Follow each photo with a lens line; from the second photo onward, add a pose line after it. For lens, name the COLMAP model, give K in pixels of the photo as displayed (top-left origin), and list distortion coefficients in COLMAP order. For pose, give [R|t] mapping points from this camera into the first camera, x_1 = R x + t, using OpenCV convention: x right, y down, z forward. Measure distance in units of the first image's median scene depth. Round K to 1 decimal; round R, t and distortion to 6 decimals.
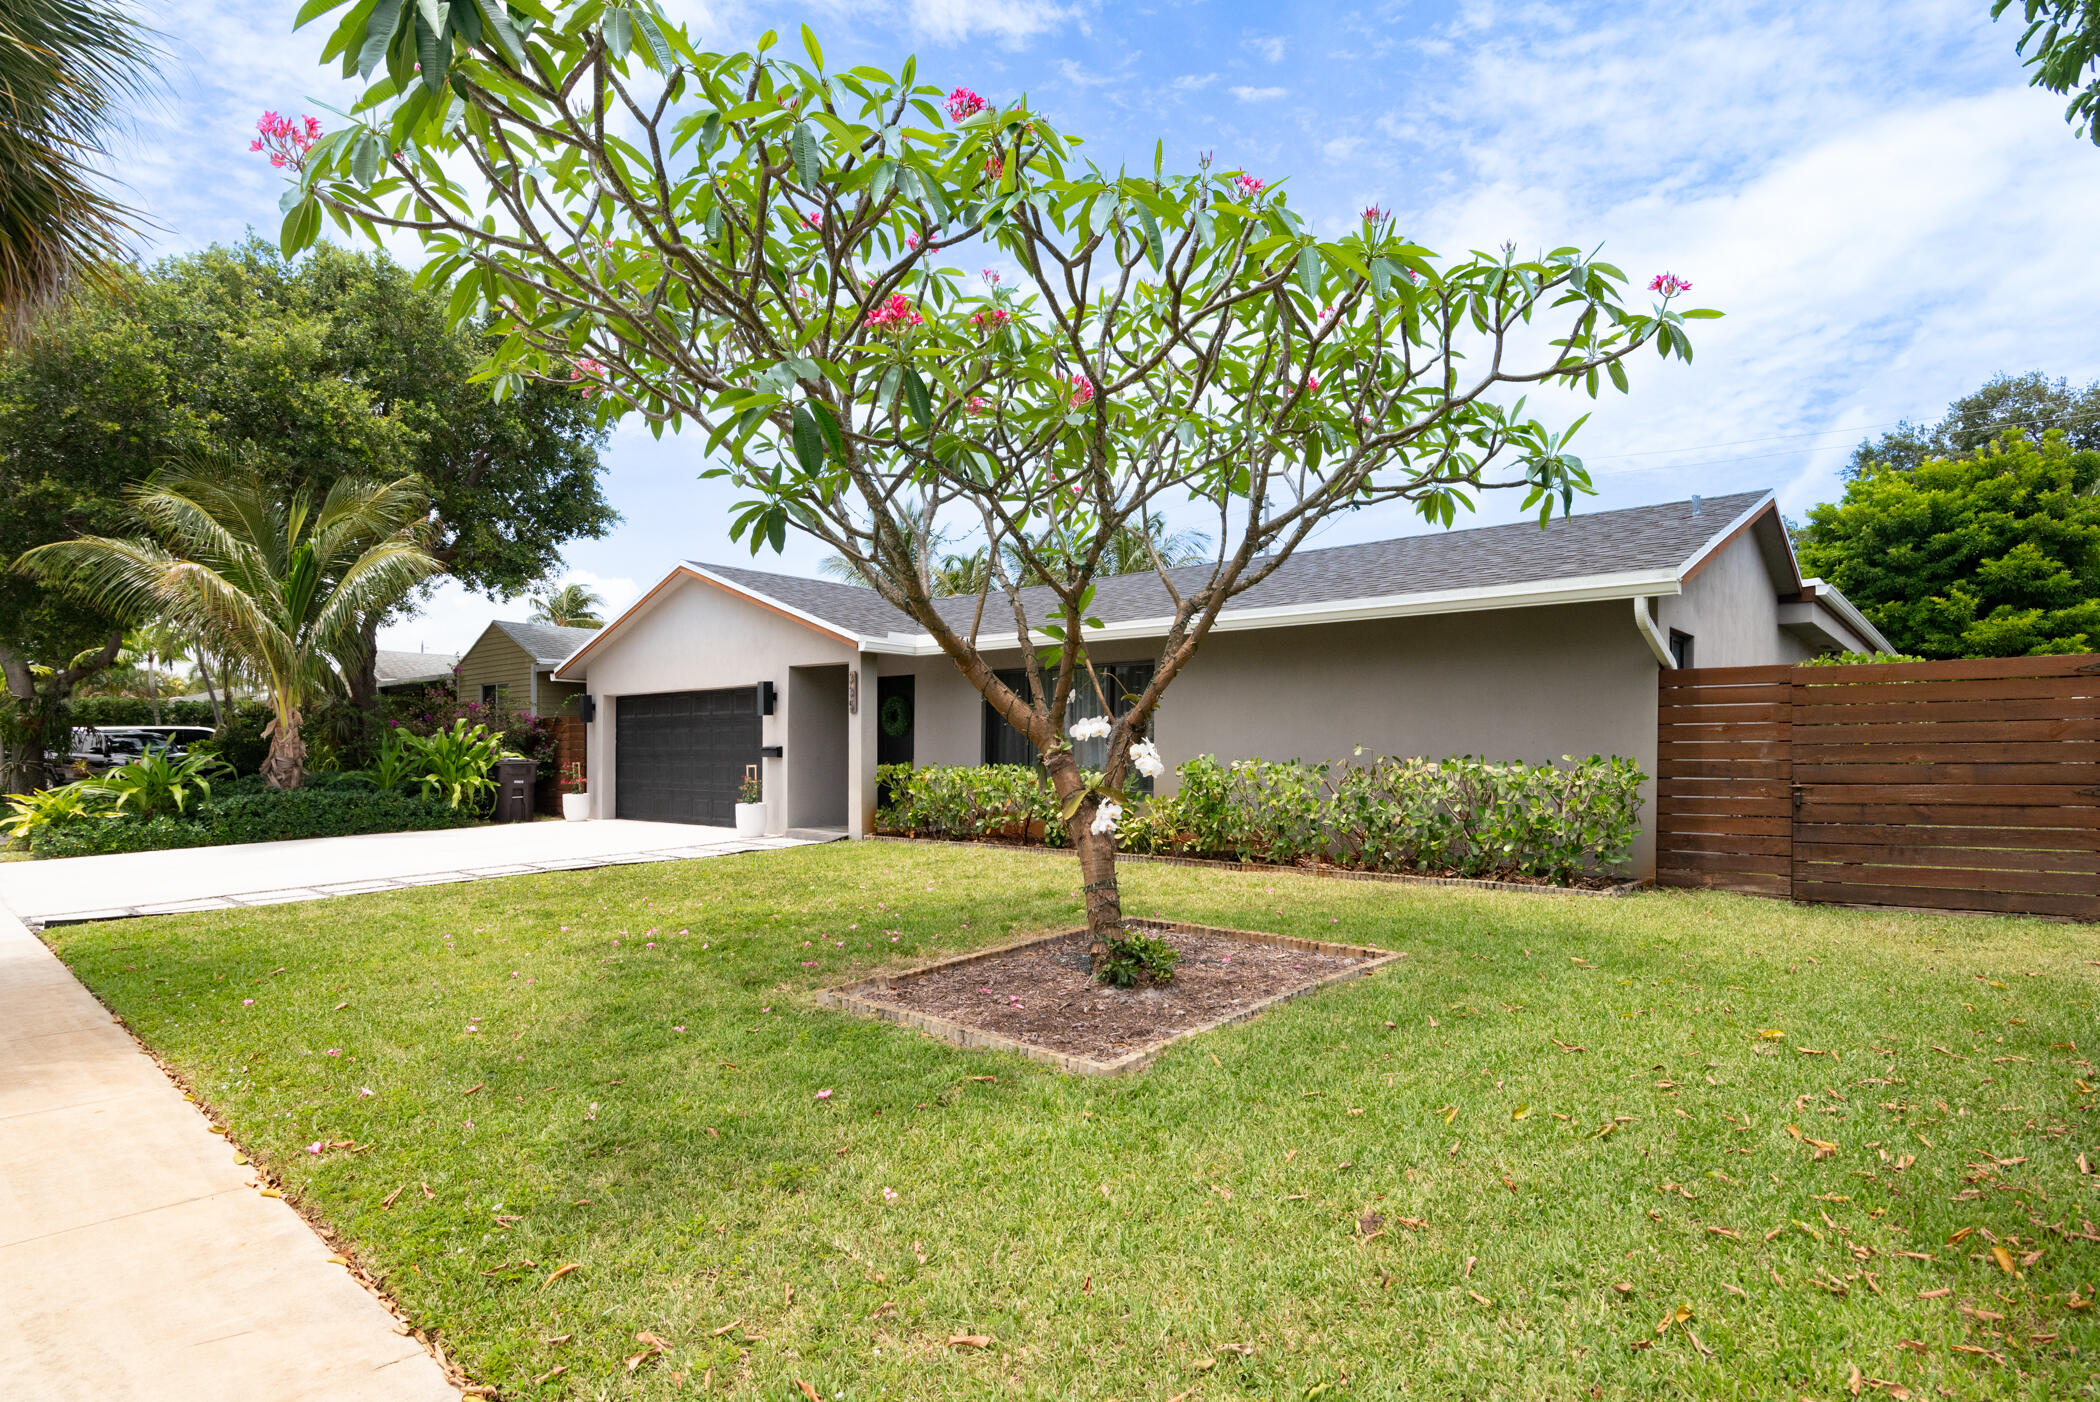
lens RADIAL K [[1025.8, 0, 1053.0], [0, 1025.8, 698.5], [0, 0, 1]] dist [-0.019946, -0.000036]
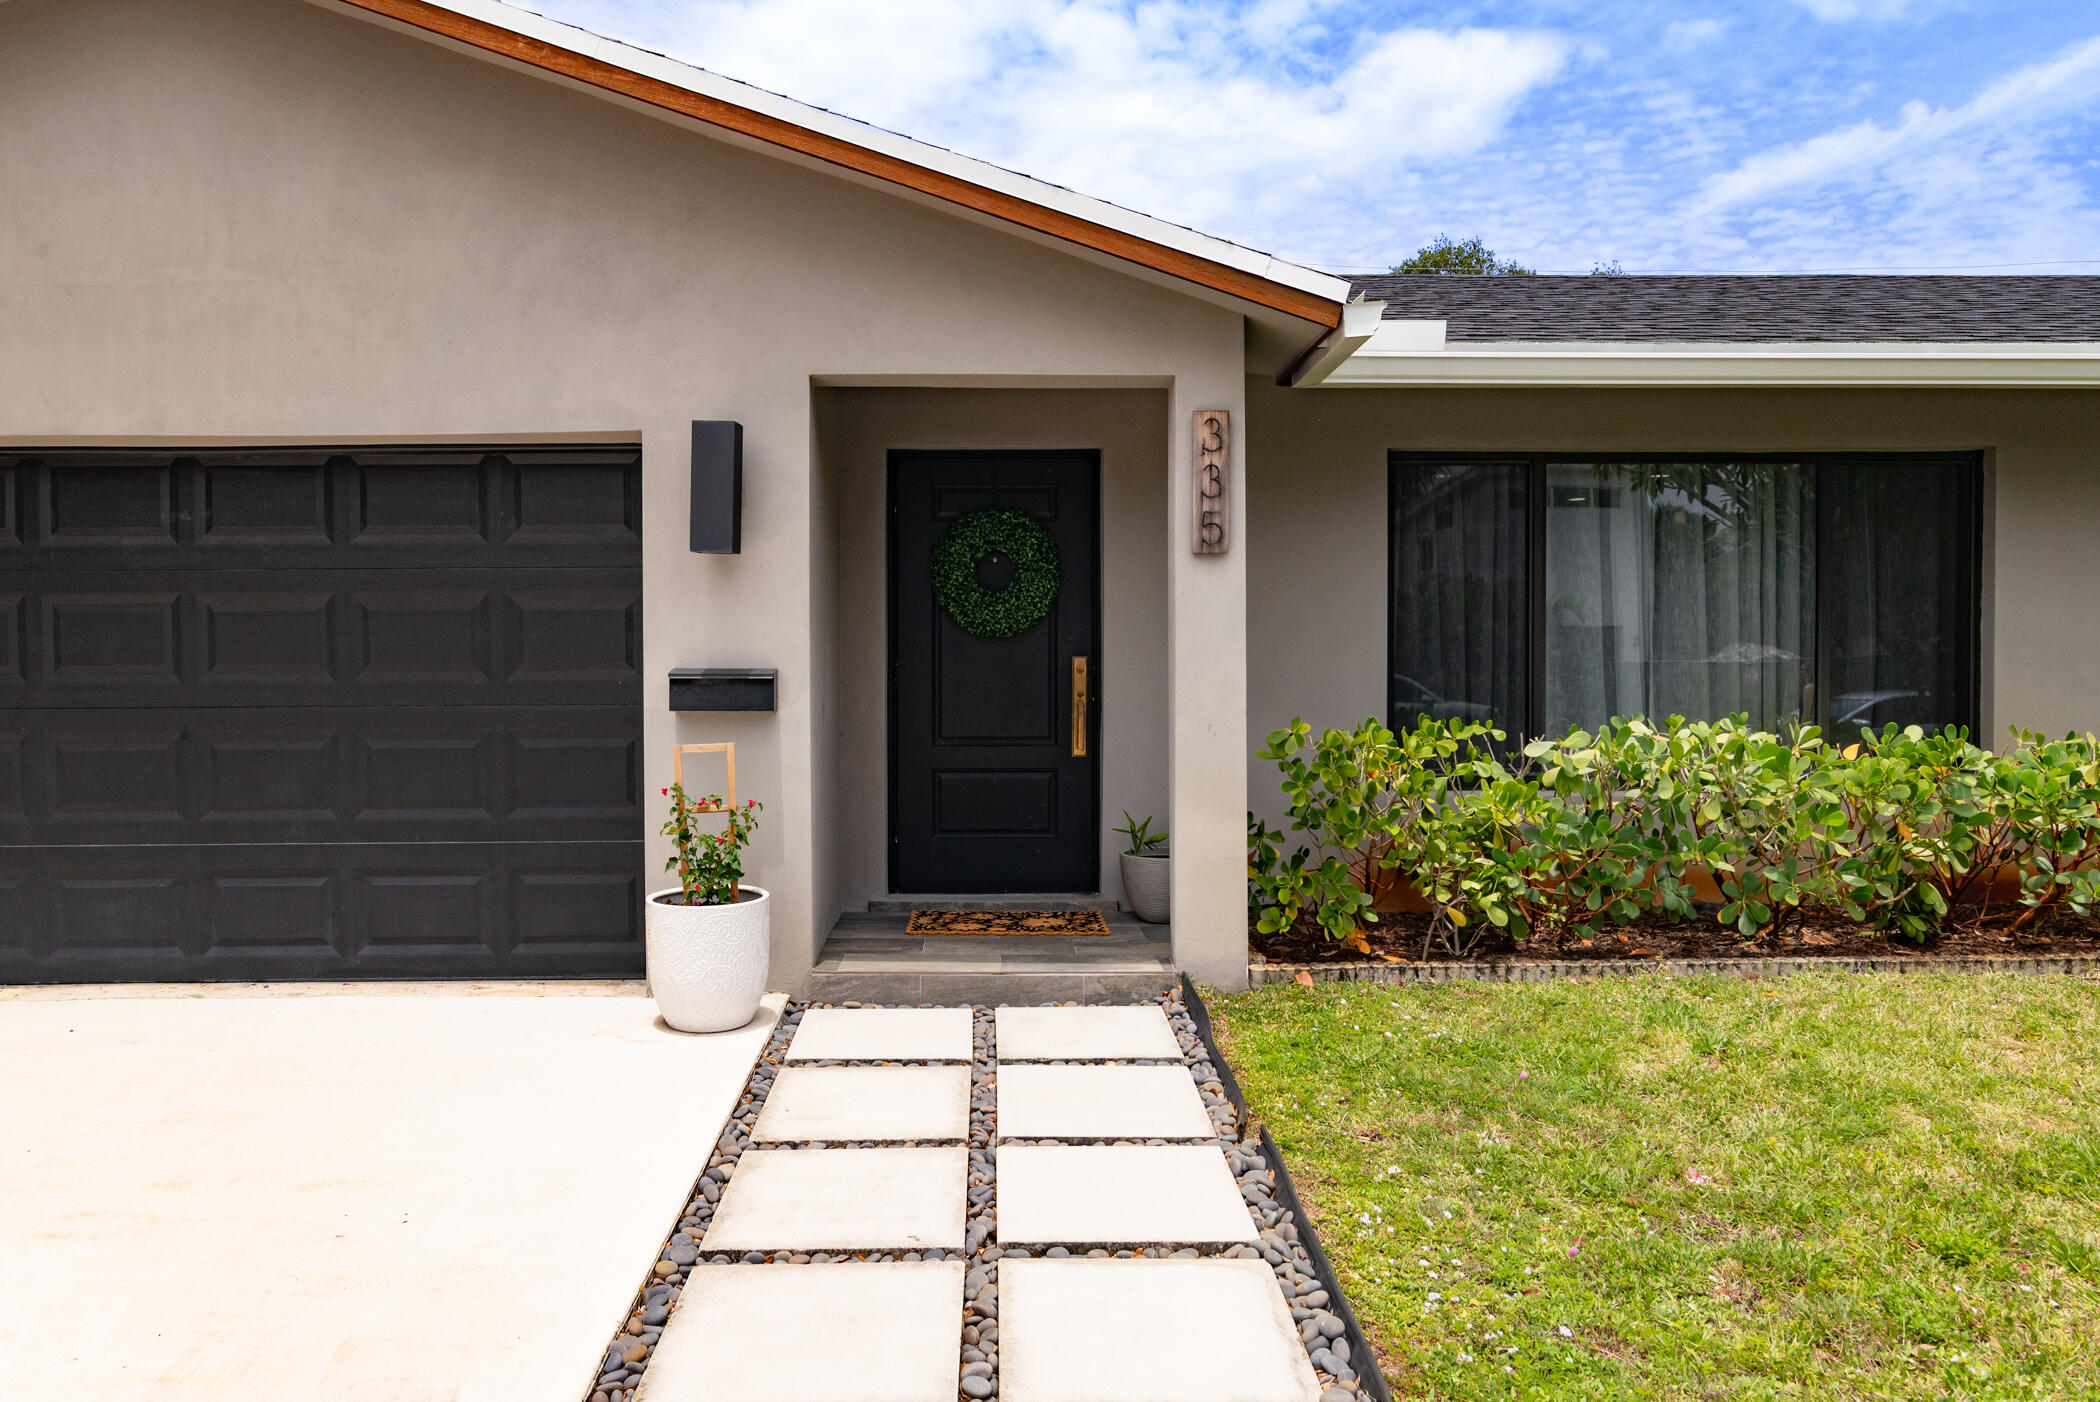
lens RADIAL K [[1514.6, 0, 1046.1], [0, 1514.6, 725.4], [0, 0, 1]] dist [-0.009973, -0.010179]
pose [[0.725750, -0.019167, 0.687692, -0.449894], [-0.032164, 0.997573, 0.061748, 0.031071], [-0.687207, -0.066932, 0.723372, 0.600465]]
